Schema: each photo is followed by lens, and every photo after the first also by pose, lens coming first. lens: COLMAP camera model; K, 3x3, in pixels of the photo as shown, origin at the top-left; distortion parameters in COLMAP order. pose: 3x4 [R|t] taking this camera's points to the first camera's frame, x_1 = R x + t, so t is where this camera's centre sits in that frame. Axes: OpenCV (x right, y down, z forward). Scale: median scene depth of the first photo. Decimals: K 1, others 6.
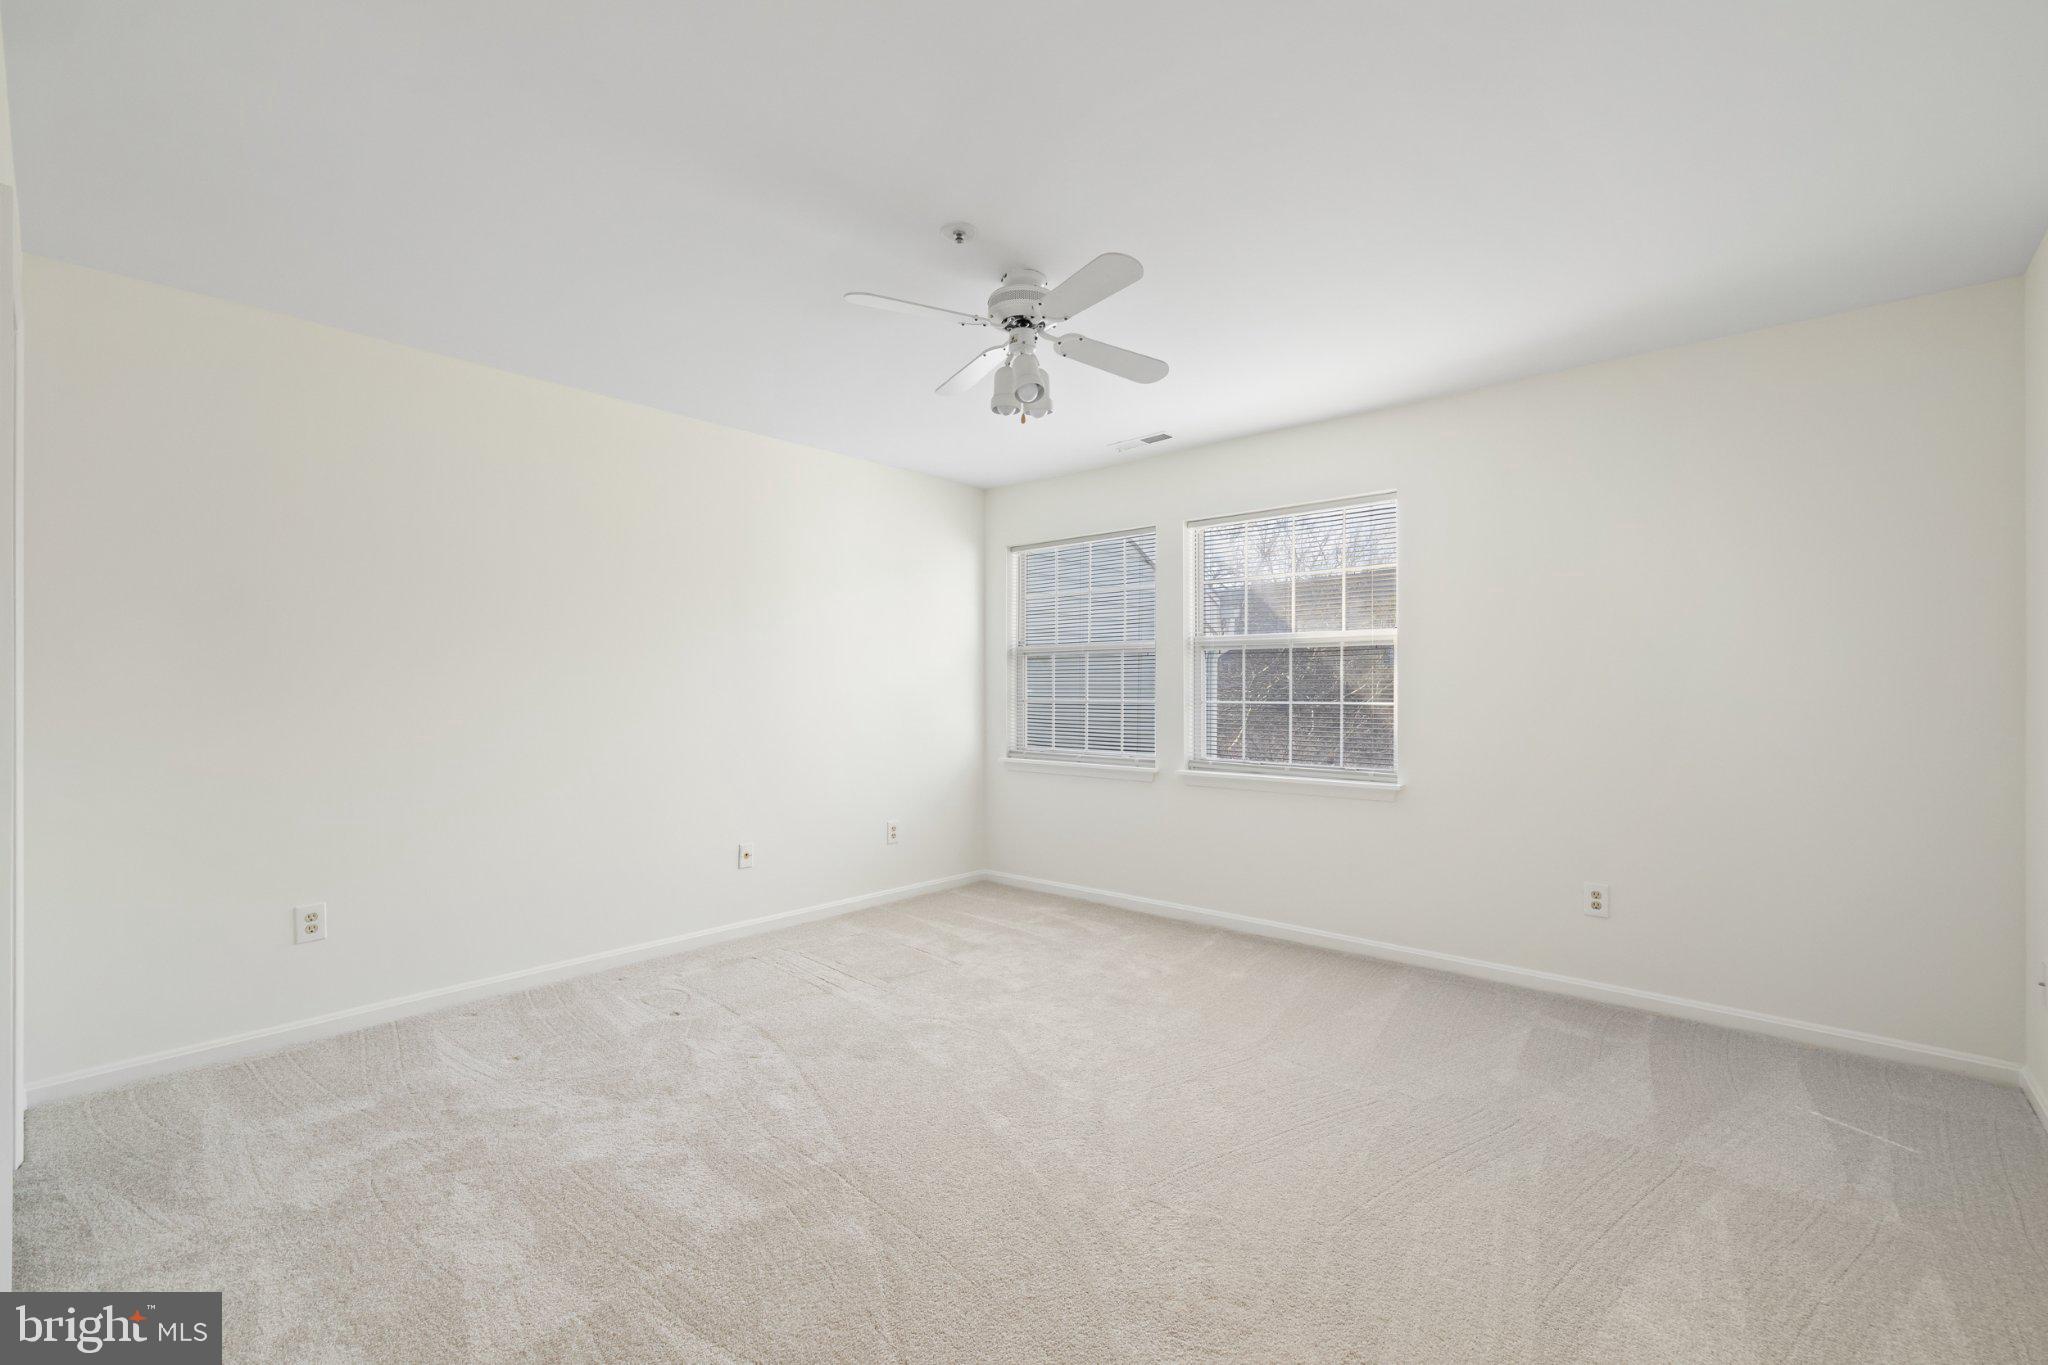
lens RADIAL K [[855.4, 0, 1028.1], [0, 855.4, 684.3], [0, 0, 1]] dist [0.002859, 0.000406]
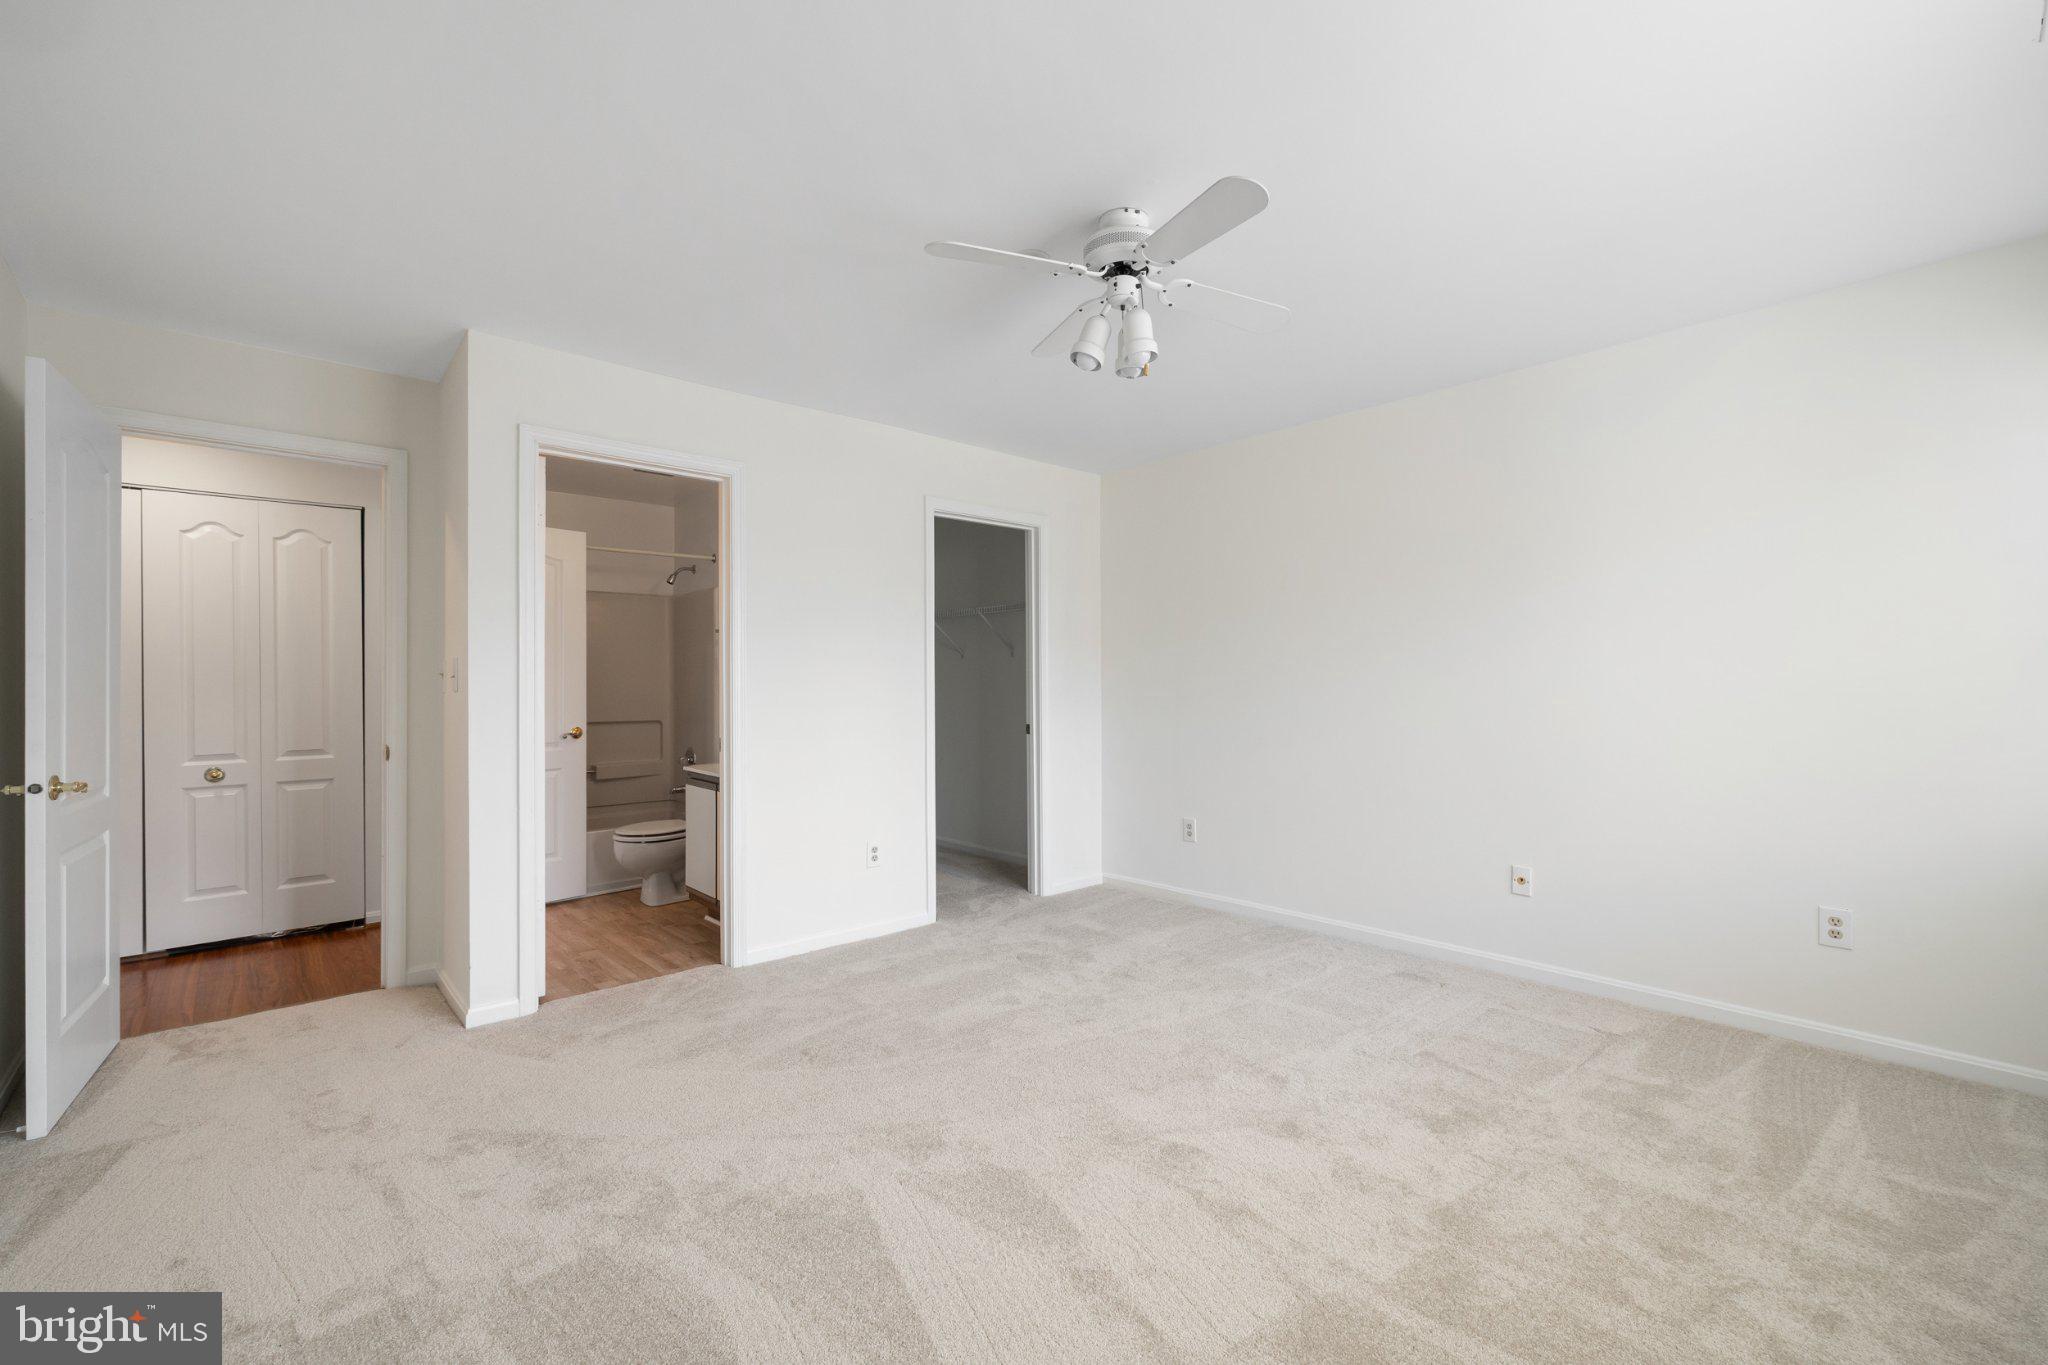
lens RADIAL K [[855.4, 0, 1028.1], [0, 855.4, 684.3], [0, 0, 1]] dist [0.002859, 0.000406]
pose [[-0.112271, -0.002338, -0.993675, 0.752824], [0.014563, 0.999886, -0.003998, 0.009512], [0.993571, -0.014919, -0.112224, 0.857852]]
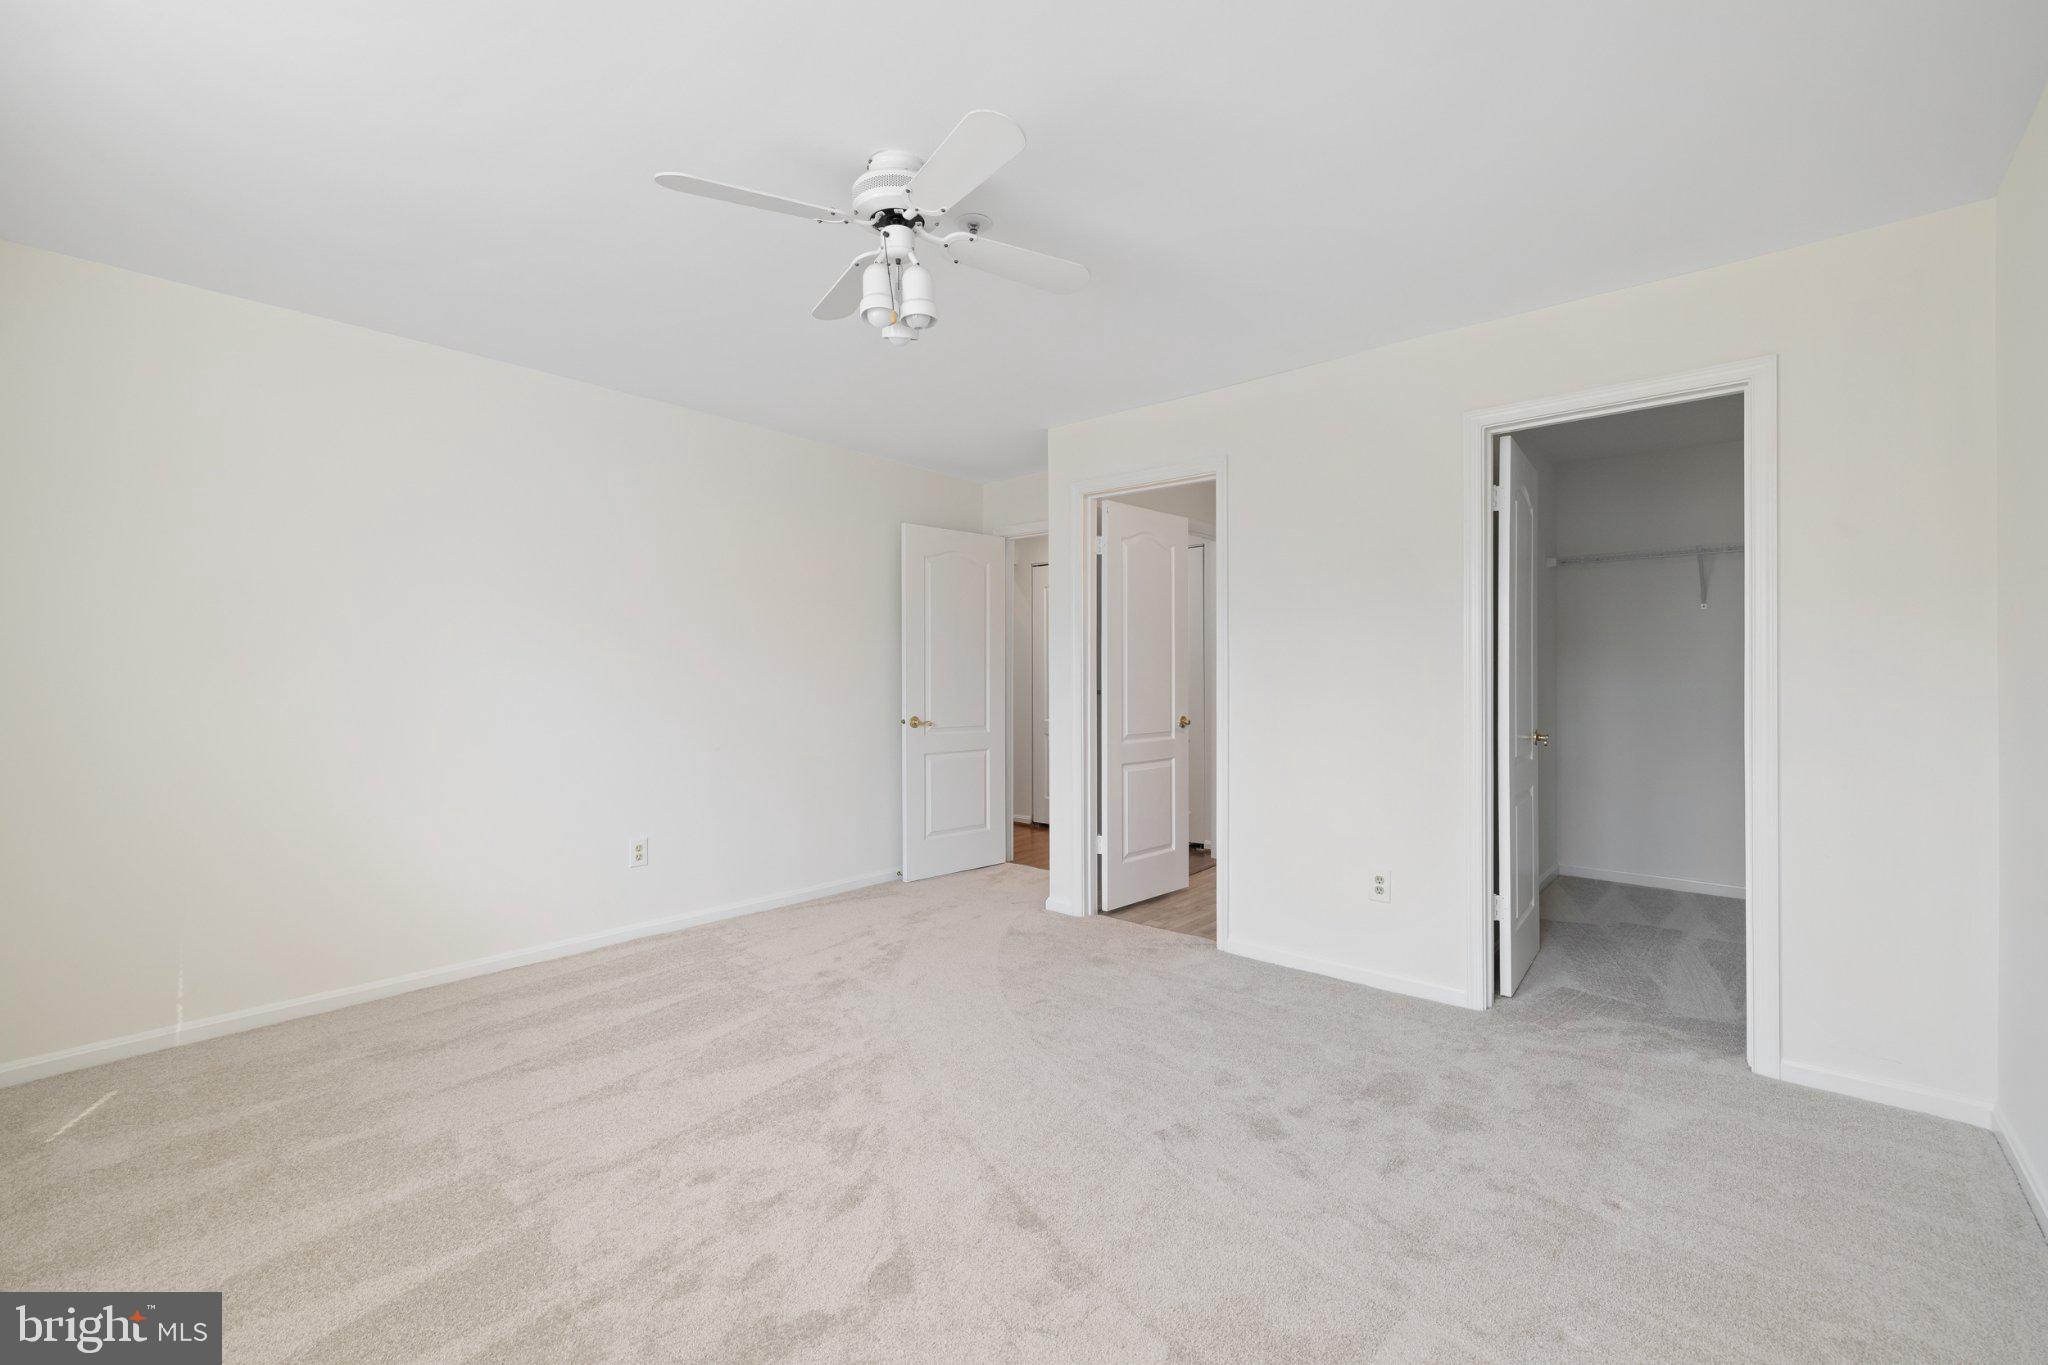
lens RADIAL K [[837.2, 0, 1026.1], [0, 837.2, 671.1], [0, 0, 1]] dist [0.000189, 0.000066]
pose [[-0.999858, -0.002547, -0.016676, -0.100627], [-0.002240, 0.999829, -0.018348, 0.016501], [0.016720, -0.018308, -0.999693, 1.530264]]
